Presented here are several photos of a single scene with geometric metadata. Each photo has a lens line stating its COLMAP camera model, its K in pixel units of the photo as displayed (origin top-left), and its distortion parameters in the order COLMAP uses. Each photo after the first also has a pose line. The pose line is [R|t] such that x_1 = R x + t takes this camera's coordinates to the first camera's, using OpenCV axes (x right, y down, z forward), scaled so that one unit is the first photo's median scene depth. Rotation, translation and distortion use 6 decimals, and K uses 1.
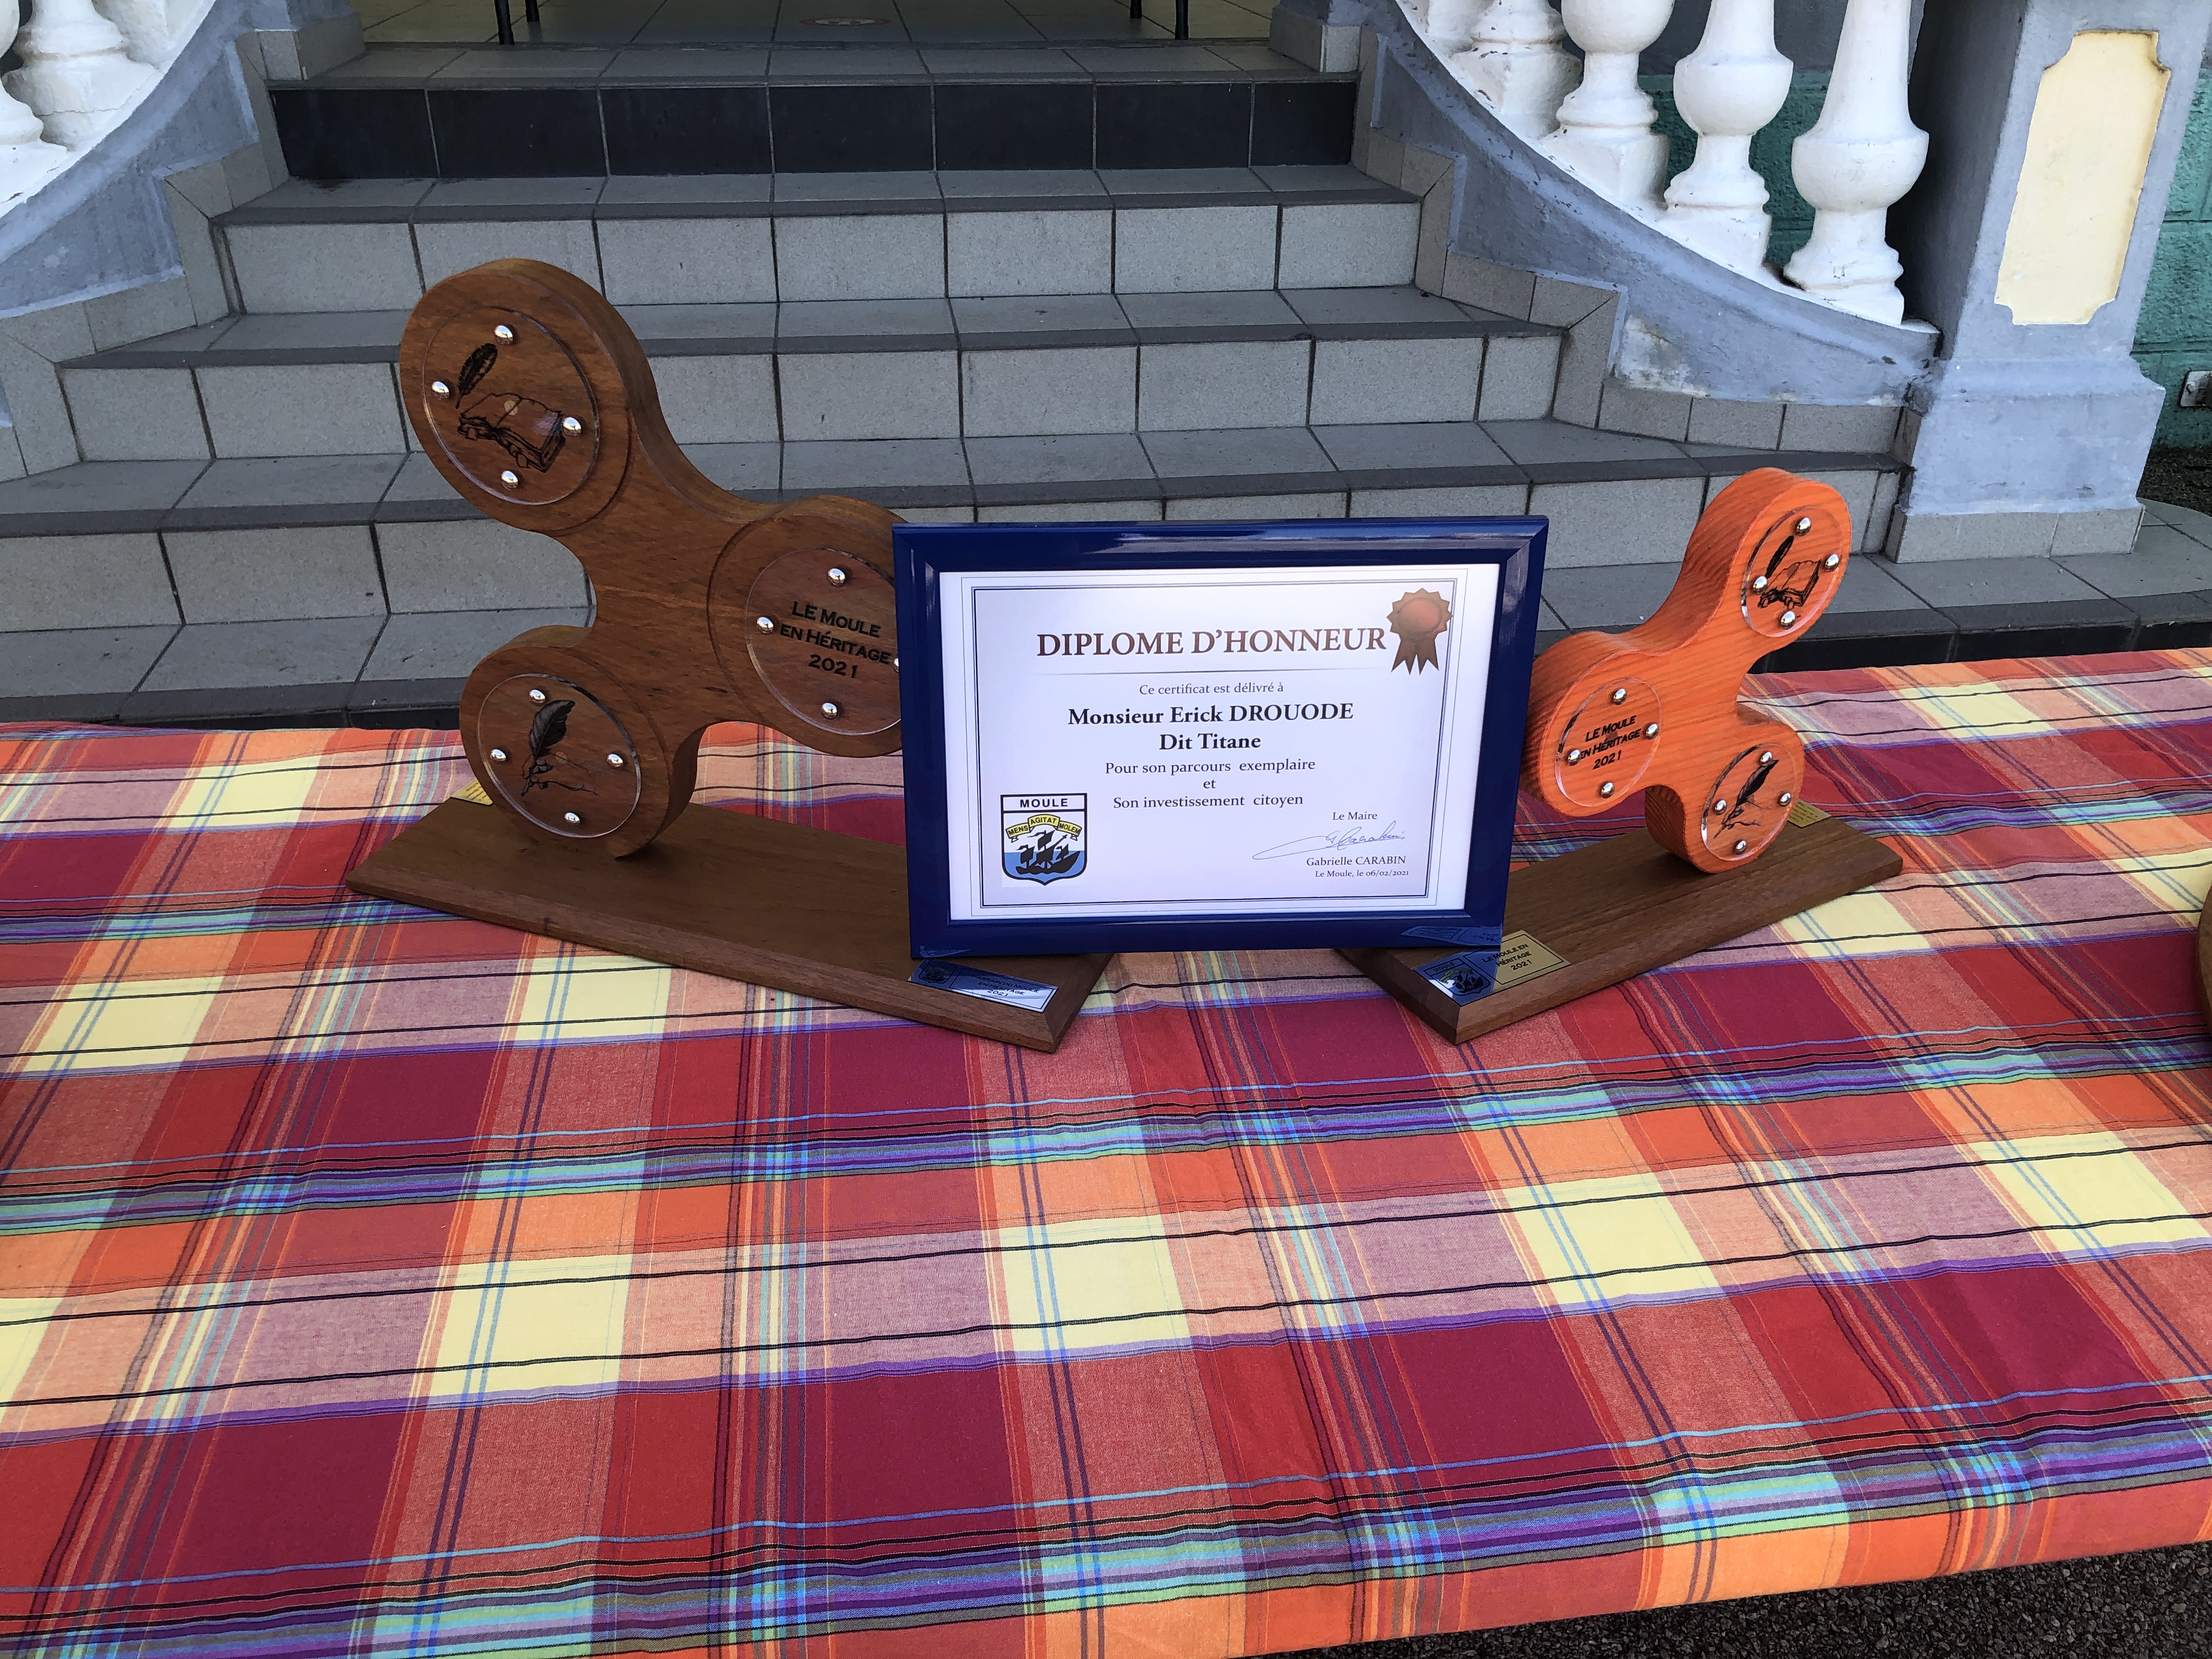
lens RADIAL K [[1832.2, 0, 1099.6], [0, 1832.2, 811.4], [0, 0, 1]] dist [0.004324, -0.000384]
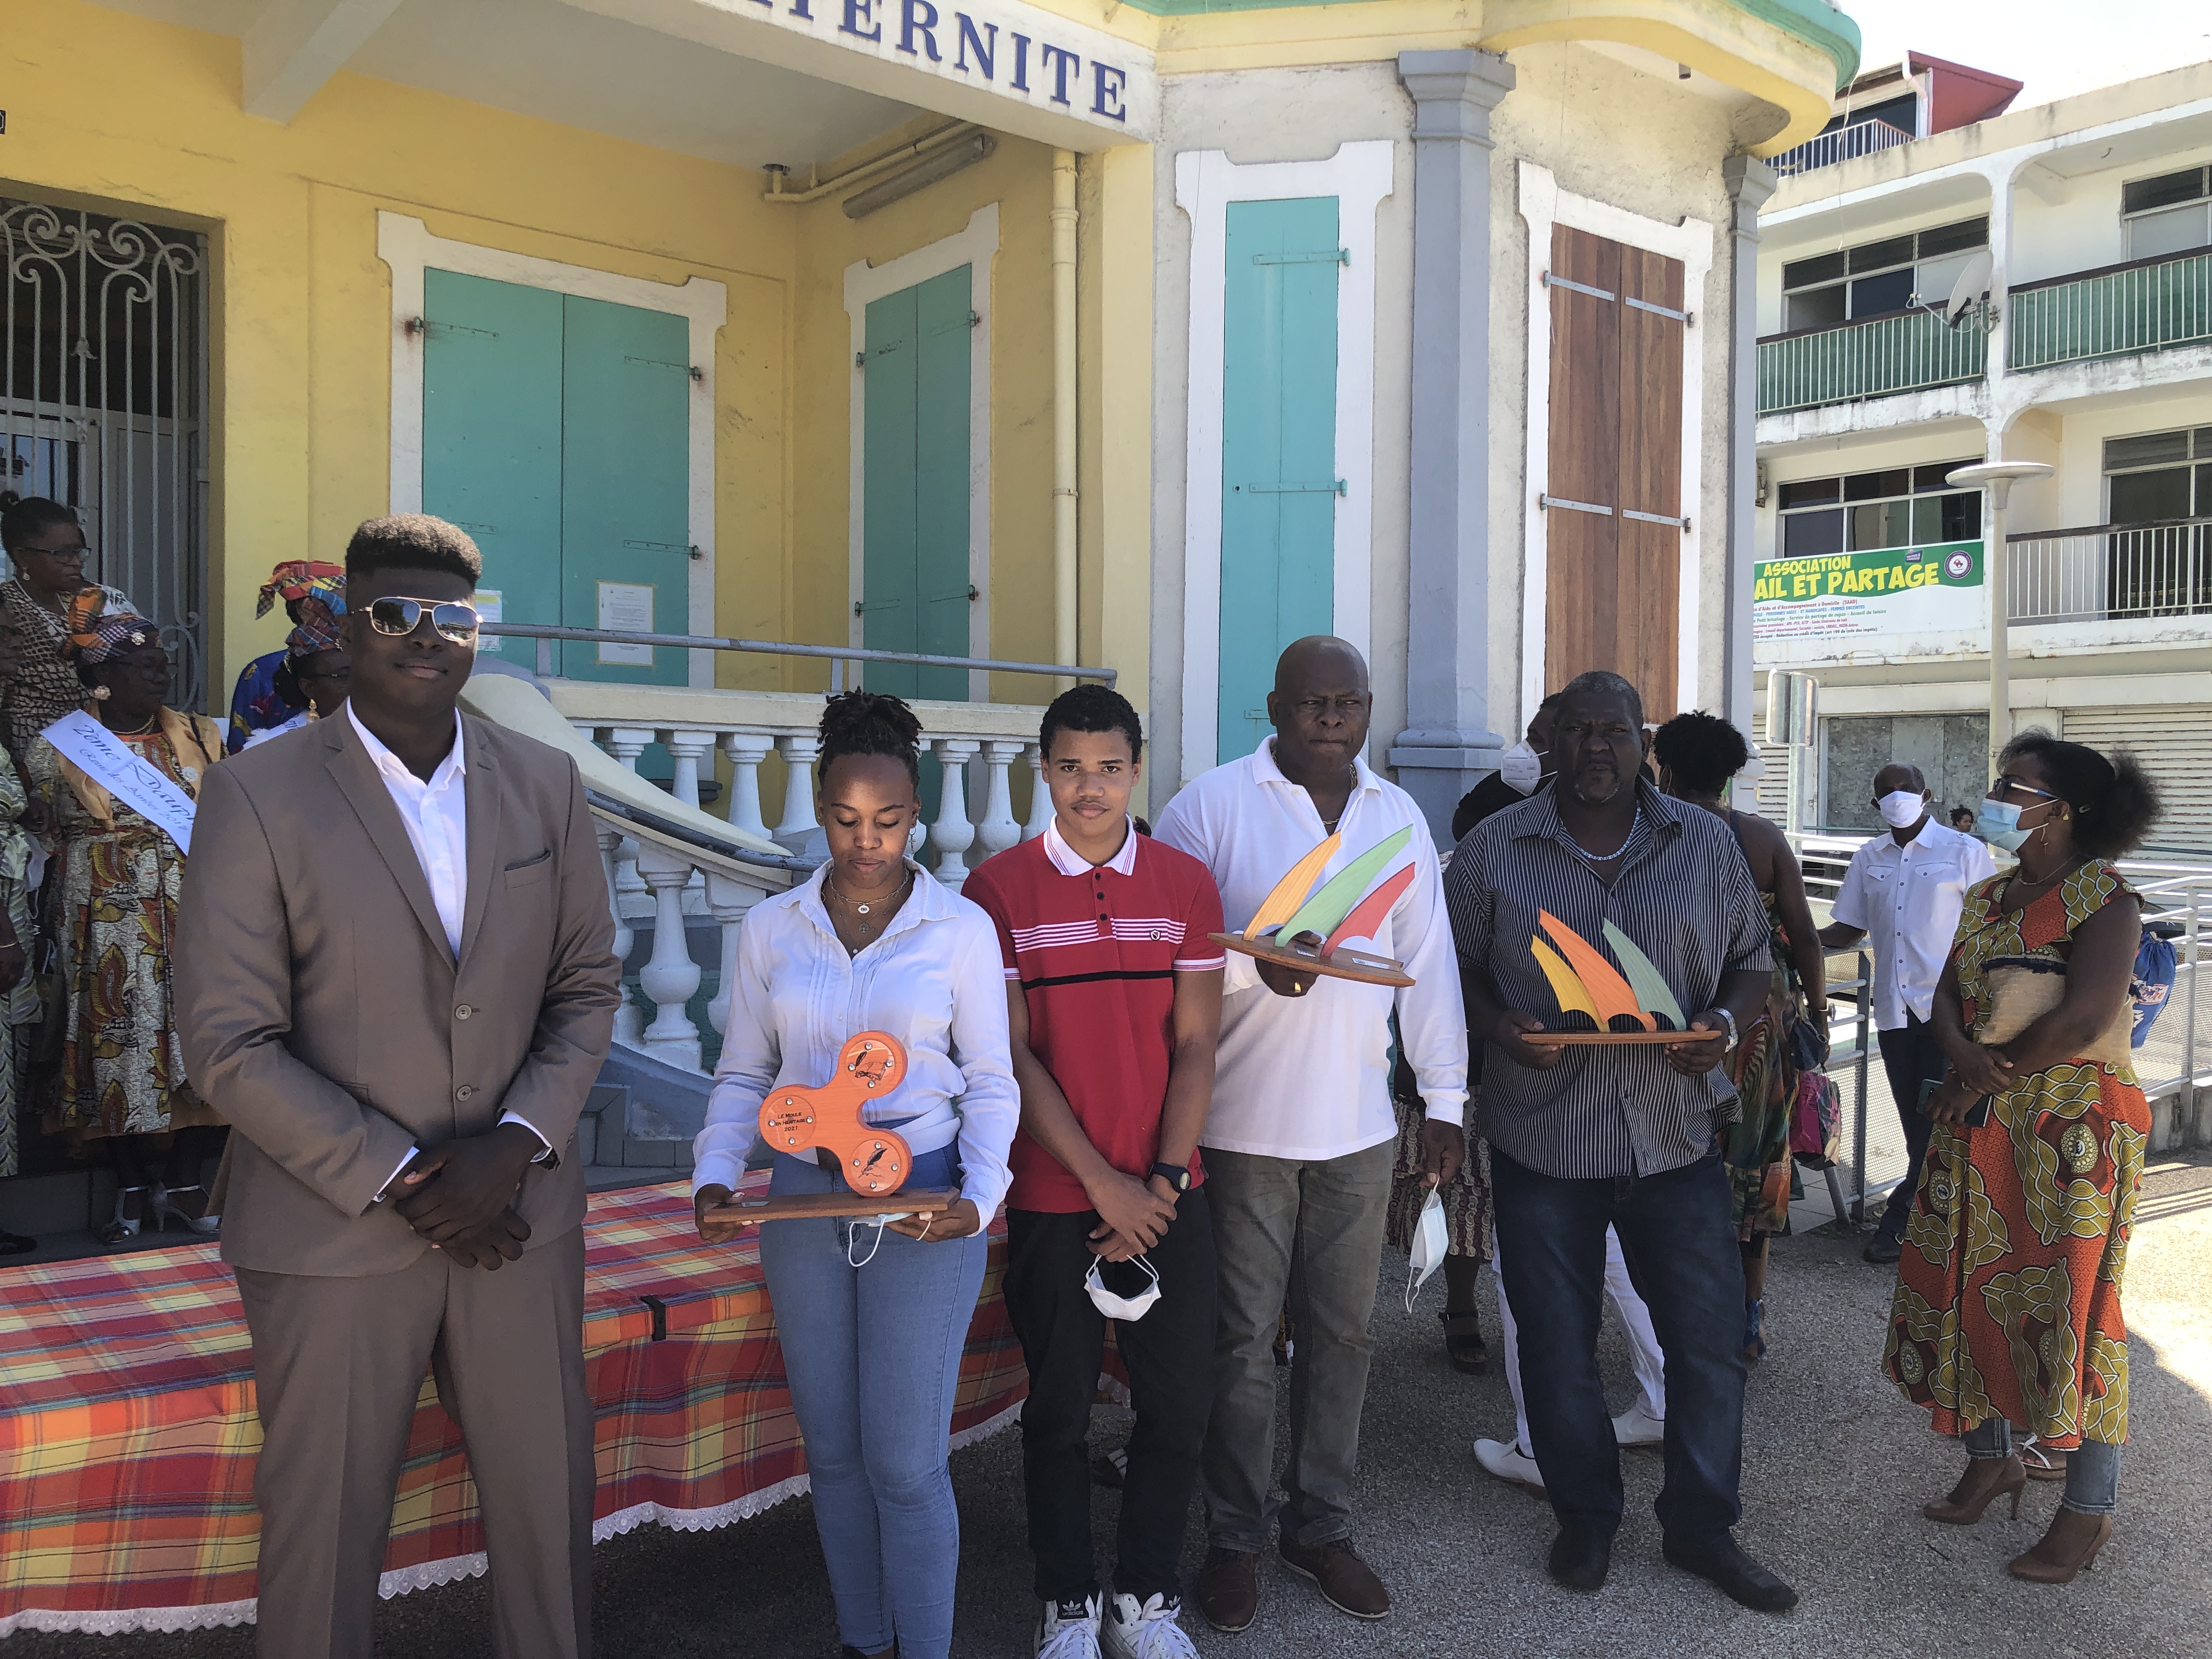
lens RADIAL K [[1815.7, 0, 1124.3], [0, 1815.7, 818.2], [0, 0, 1]] dist [0.016027, -0.019086]
pose [[0.846682, -0.005174, 0.532075, -0.264828], [0.246550, 0.889946, -0.383678, 0.301793], [-0.471533, 0.456036, 0.754777, -0.738694]]
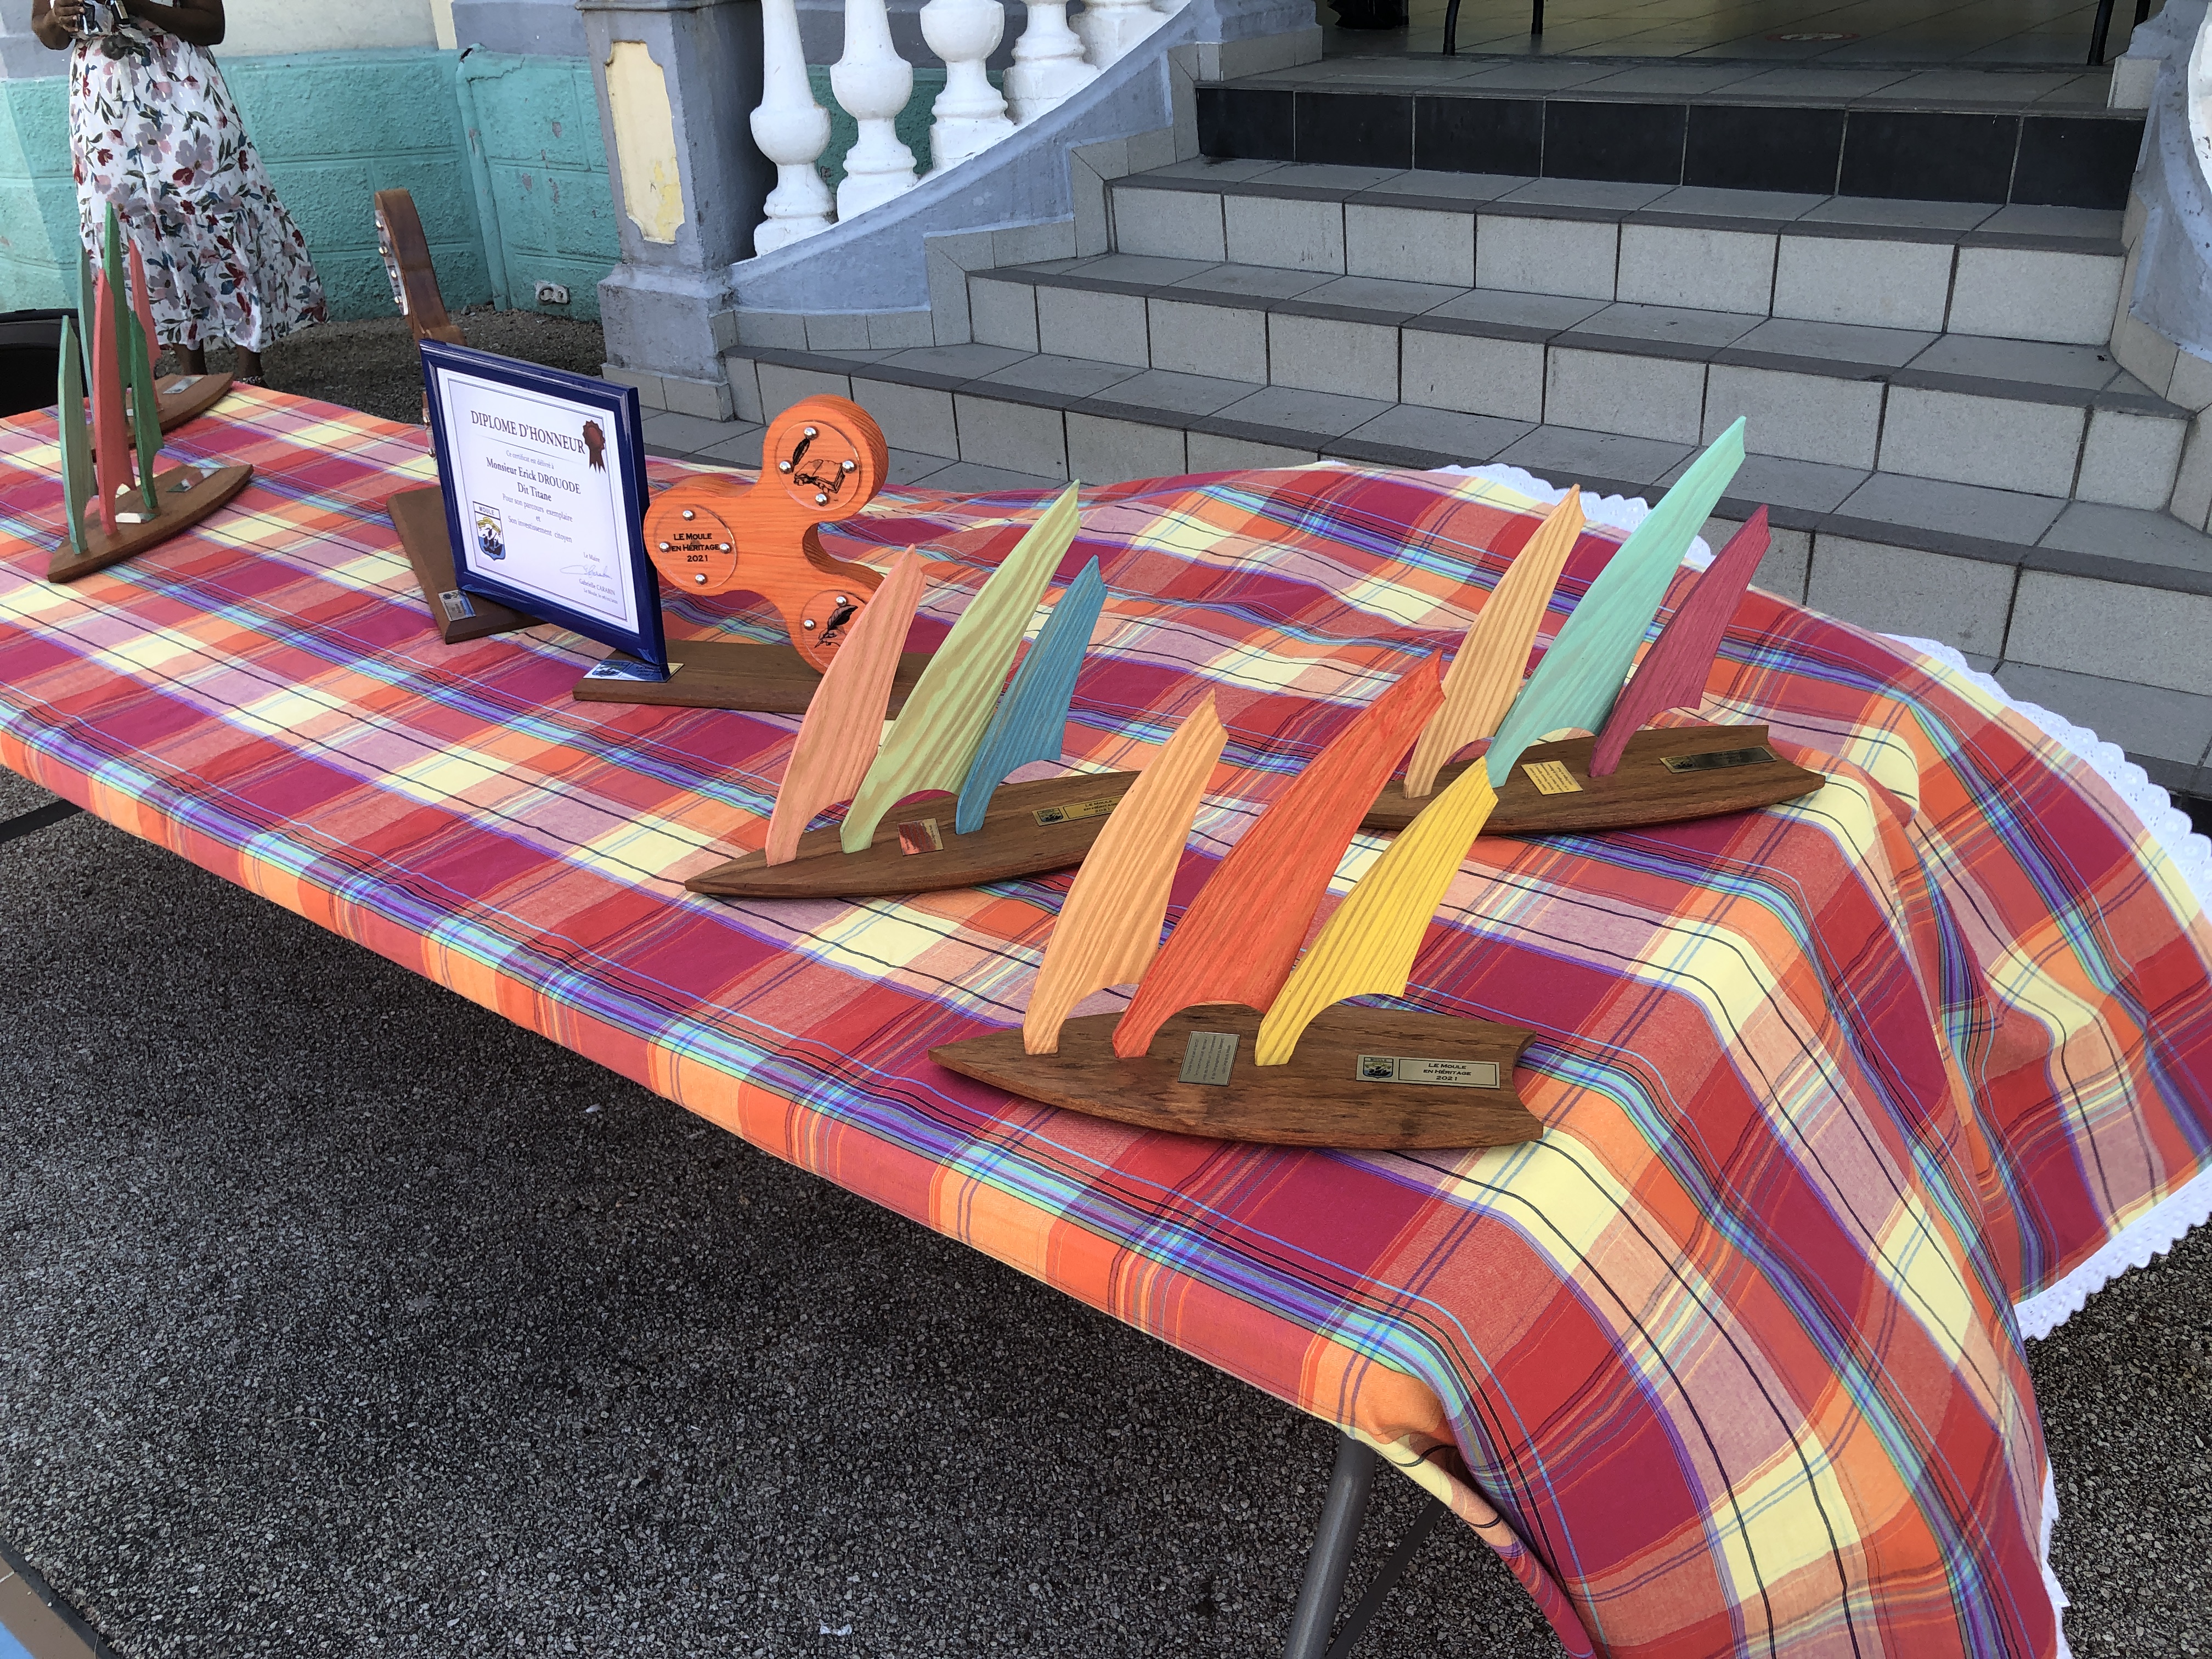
lens RADIAL K [[1808.2, 0, 1106.0], [0, 1808.2, 829.5], [0, 0, 1]] dist [0.009422, 0.003678]
pose [[0.710128, 0.299138, -0.637365, 0.539265], [-0.288055, 0.949463, 0.124677, -0.034471], [0.642450, 0.095060, 0.760409, 0.023995]]
